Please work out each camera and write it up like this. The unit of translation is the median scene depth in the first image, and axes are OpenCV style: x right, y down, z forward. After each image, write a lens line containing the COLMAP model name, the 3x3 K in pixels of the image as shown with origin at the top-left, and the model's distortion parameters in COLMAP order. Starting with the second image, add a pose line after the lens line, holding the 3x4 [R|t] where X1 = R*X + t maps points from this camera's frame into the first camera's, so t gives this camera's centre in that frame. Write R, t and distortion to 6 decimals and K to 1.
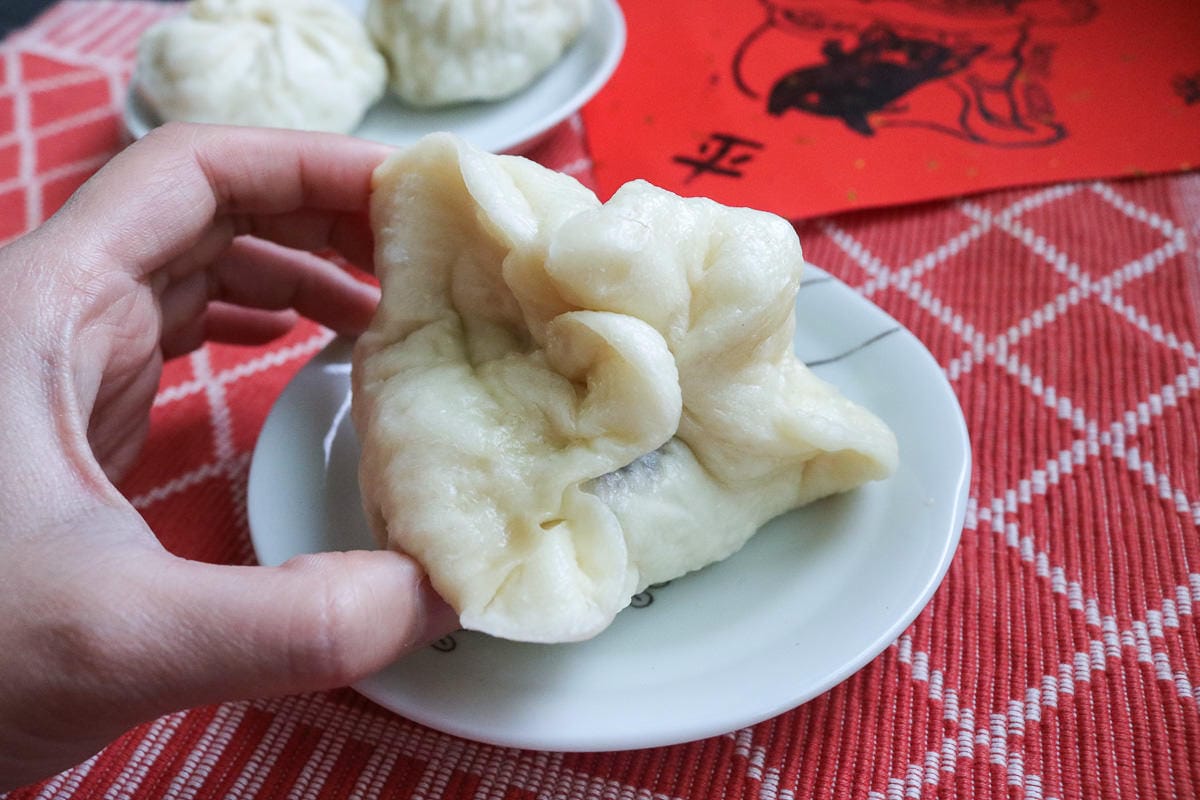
lens RADIAL K [[850.6, 0, 600.0], [0, 850.6, 400.0], [0, 0, 1]] dist [0.001770, -0.027795]
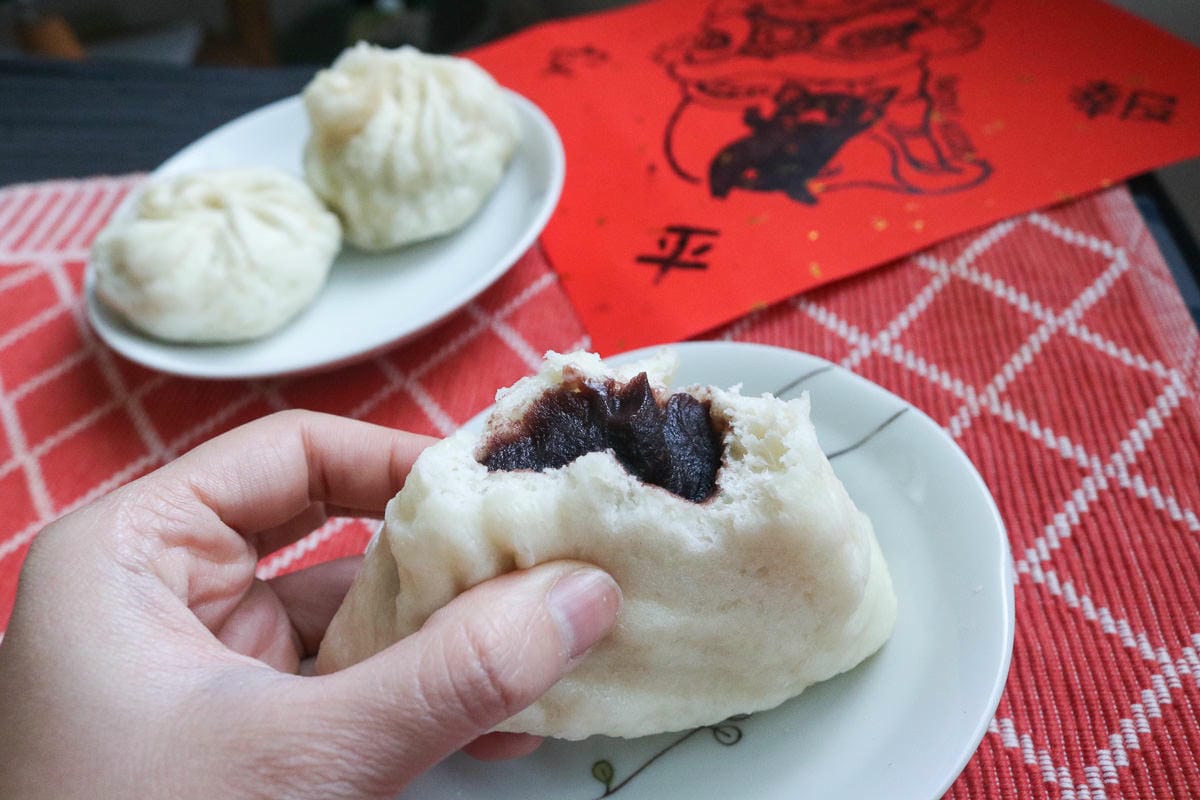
lens RADIAL K [[850.6, 0, 600.0], [0, 850.6, 400.0], [0, 0, 1]] dist [0.001770, -0.027795]
pose [[0.975492, -0.210065, 0.065476, -0.086540], [0.211593, 0.977205, -0.017266, -0.148781], [-0.060356, 0.030697, 0.997705, -0.046175]]
